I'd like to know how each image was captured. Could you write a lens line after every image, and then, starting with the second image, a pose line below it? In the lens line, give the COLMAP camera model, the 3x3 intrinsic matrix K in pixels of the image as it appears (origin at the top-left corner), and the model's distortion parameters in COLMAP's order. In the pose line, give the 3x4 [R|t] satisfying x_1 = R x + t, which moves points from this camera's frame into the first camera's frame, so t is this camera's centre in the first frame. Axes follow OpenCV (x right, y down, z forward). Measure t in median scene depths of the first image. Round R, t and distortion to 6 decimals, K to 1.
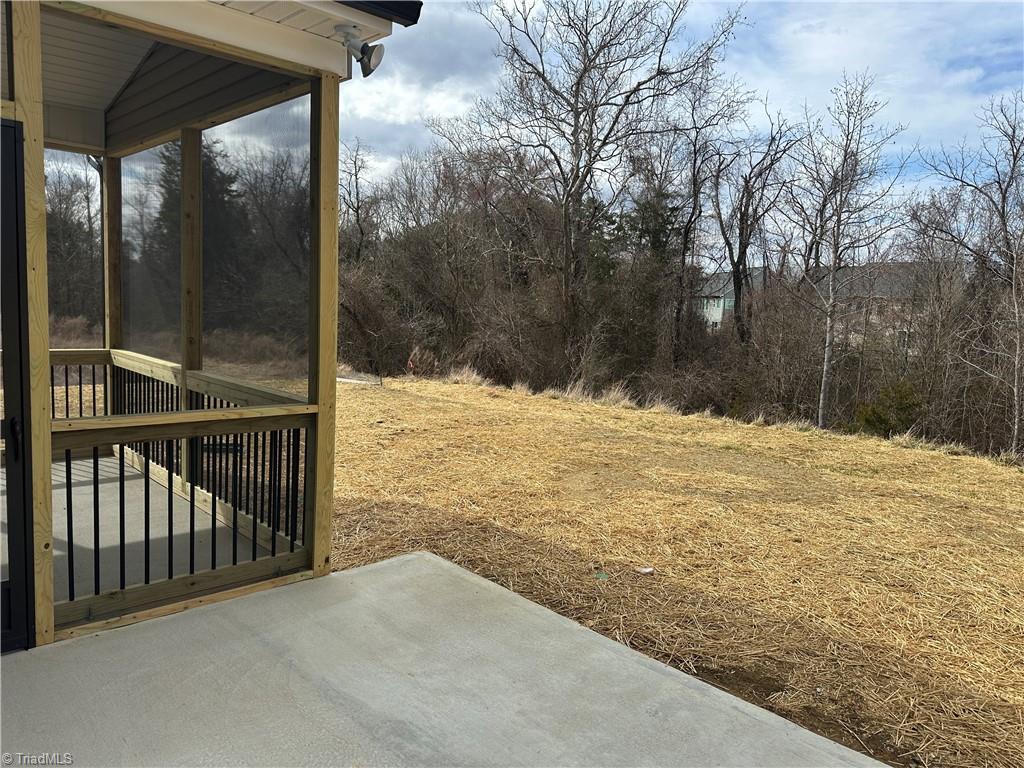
lens RADIAL K [[712.0, 0, 518.8], [0, 712.0, 384.4], [0, 0, 1]] dist [0.122549, -0.136653]
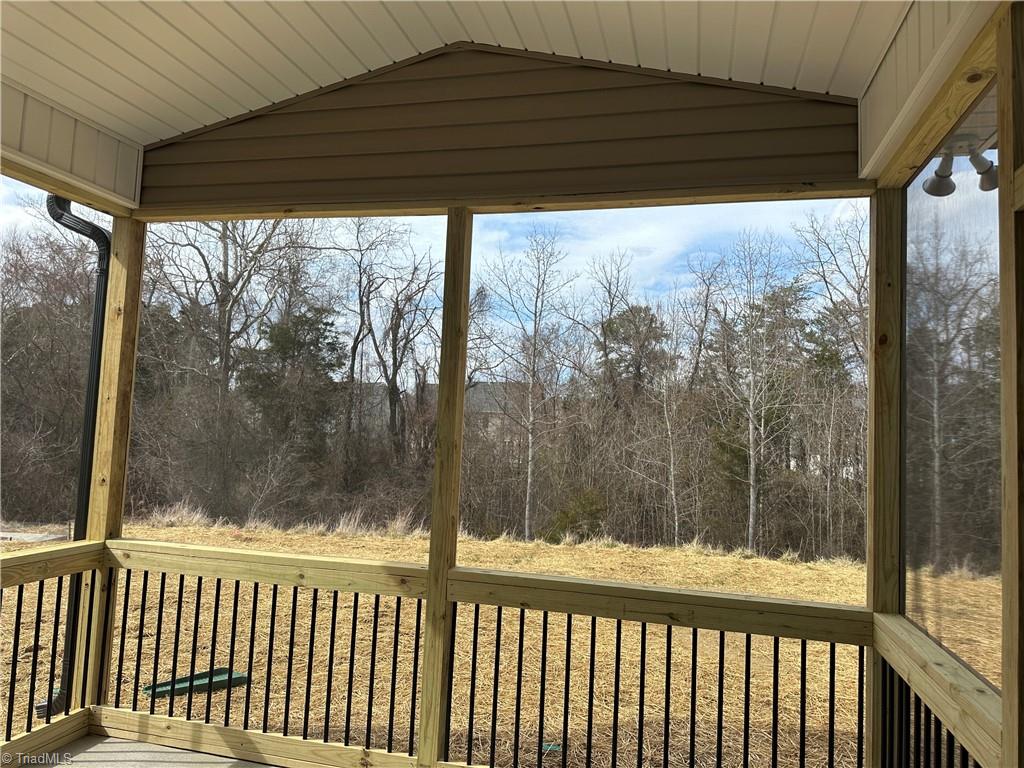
lens RADIAL K [[712.0, 0, 518.8], [0, 712.0, 384.4], [0, 0, 1]] dist [0.122549, -0.136653]
pose [[0.853308, 0.021291, 0.520973, -0.230932], [0.059475, 0.988670, -0.137819, -0.028808], [-0.518004, 0.148587, 0.842374, 0.133993]]
